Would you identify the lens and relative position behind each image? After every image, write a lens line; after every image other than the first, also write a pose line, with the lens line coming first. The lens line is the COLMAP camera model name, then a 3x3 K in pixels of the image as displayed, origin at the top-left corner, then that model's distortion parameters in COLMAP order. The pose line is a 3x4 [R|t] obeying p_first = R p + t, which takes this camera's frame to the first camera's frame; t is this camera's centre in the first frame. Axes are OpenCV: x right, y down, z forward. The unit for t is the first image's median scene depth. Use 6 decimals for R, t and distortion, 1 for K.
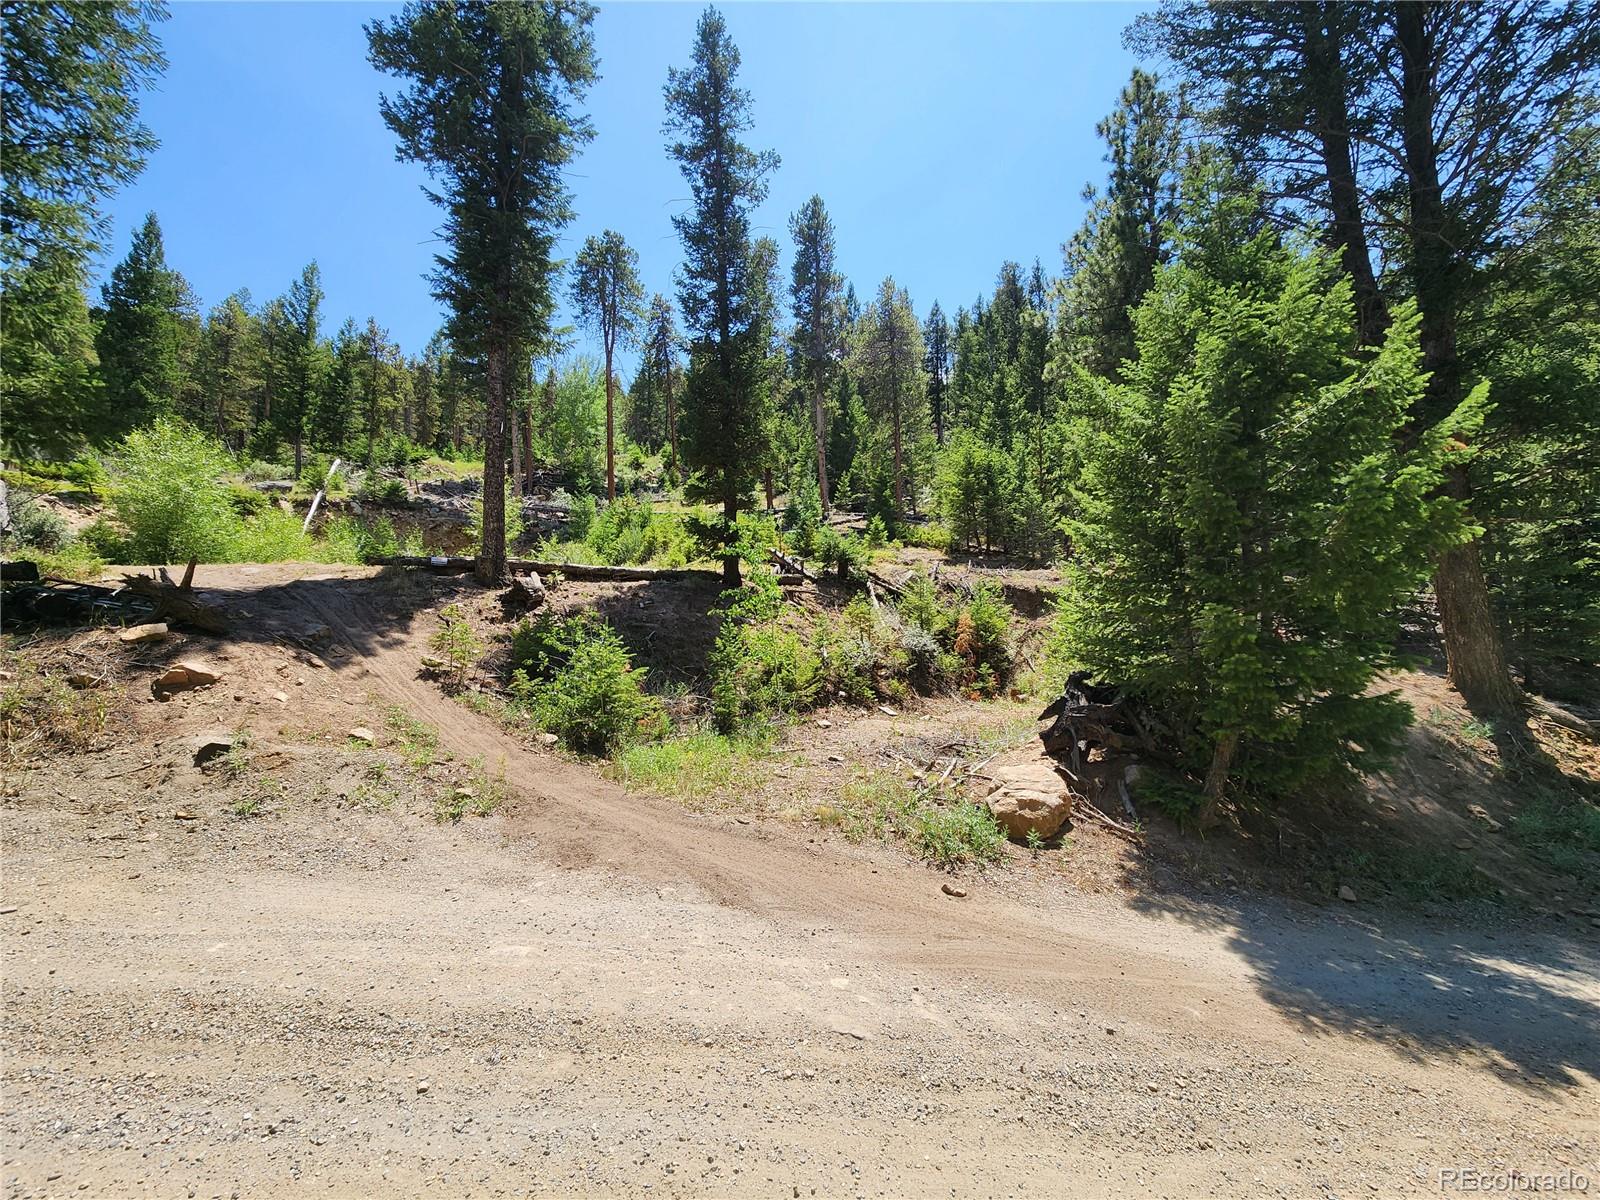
lens RADIAL K [[654.2, 0, 799.6], [0, 654.2, 592.2], [0, 0, 1]] dist [-0.000133, 0.000307]
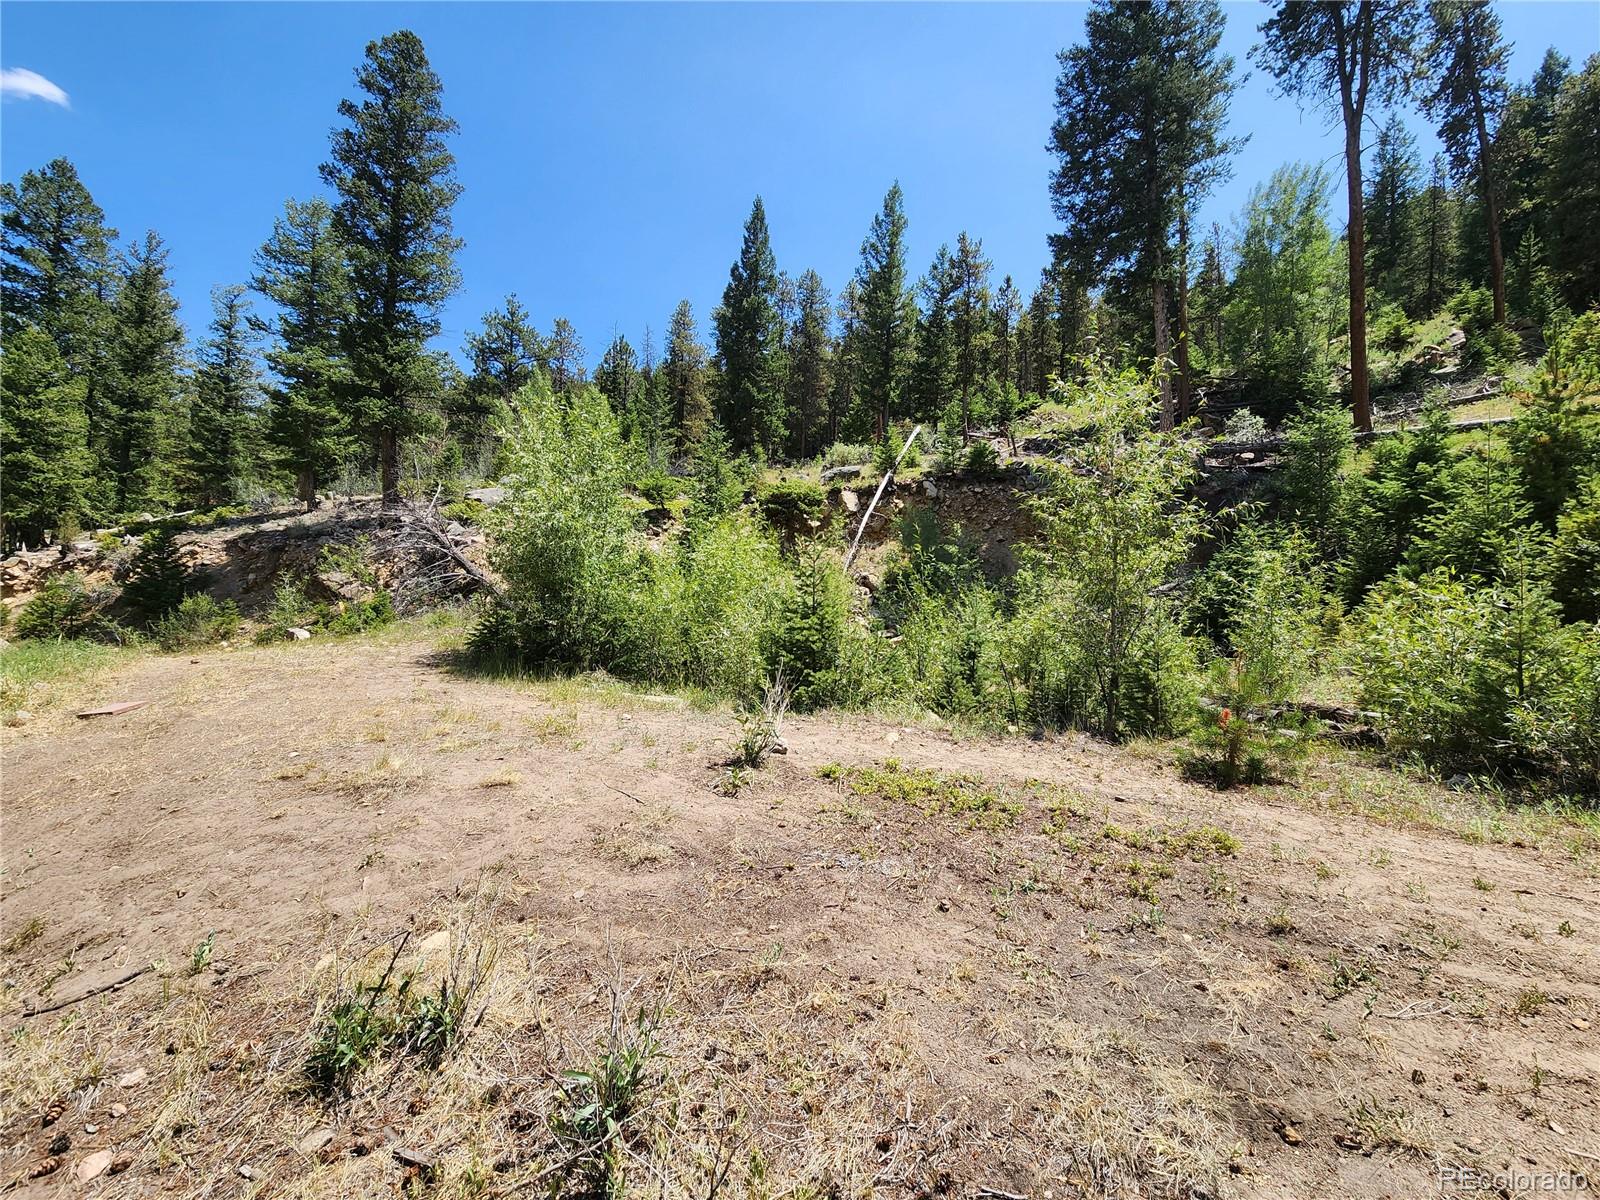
lens RADIAL K [[654.2, 0, 799.6], [0, 654.2, 592.2], [0, 0, 1]] dist [-0.000133, 0.000307]
pose [[0.610218, 0.019446, -0.791995, -0.170498], [0.038571, 0.997784, 0.054217, -0.052878], [0.791294, -0.063633, 0.608116, 0.390736]]
